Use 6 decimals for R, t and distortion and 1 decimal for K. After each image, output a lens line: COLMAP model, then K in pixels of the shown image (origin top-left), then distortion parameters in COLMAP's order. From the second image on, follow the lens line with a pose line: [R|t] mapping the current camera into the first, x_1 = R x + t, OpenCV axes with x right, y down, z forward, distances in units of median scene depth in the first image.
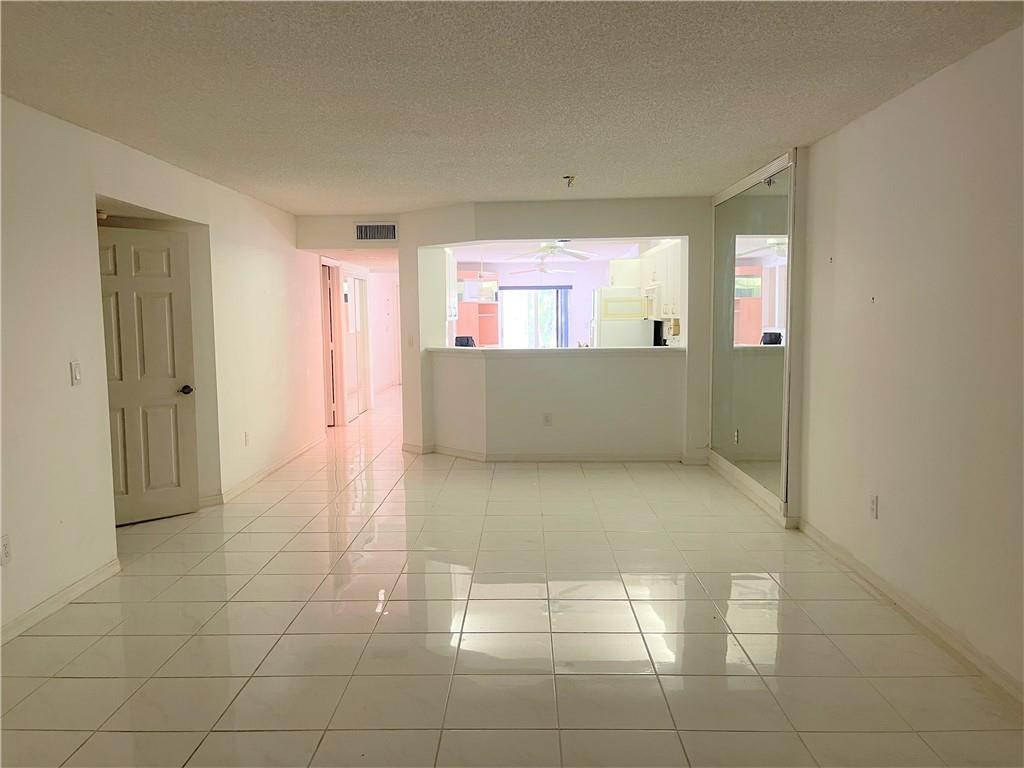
lens RADIAL K [[783.2, 0, 512.0], [0, 783.2, 384.0], [0, 0, 1]] dist [0.001730, -0.000058]
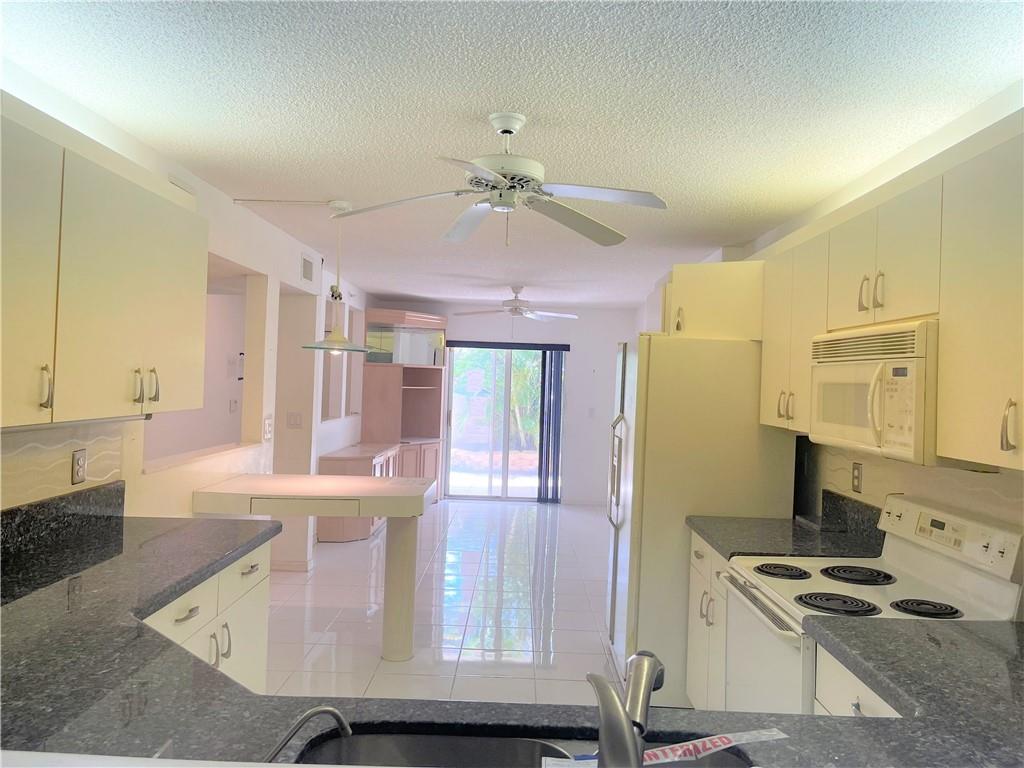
lens RADIAL K [[783.2, 0, 512.0], [0, 783.2, 384.0], [0, 0, 1]] dist [0.001730, -0.000058]
pose [[0.998985, 0.044567, 0.006528, 0.030759], [-0.043843, 0.995342, -0.085859, -0.042033], [-0.010324, 0.085485, 0.996286, 0.403095]]
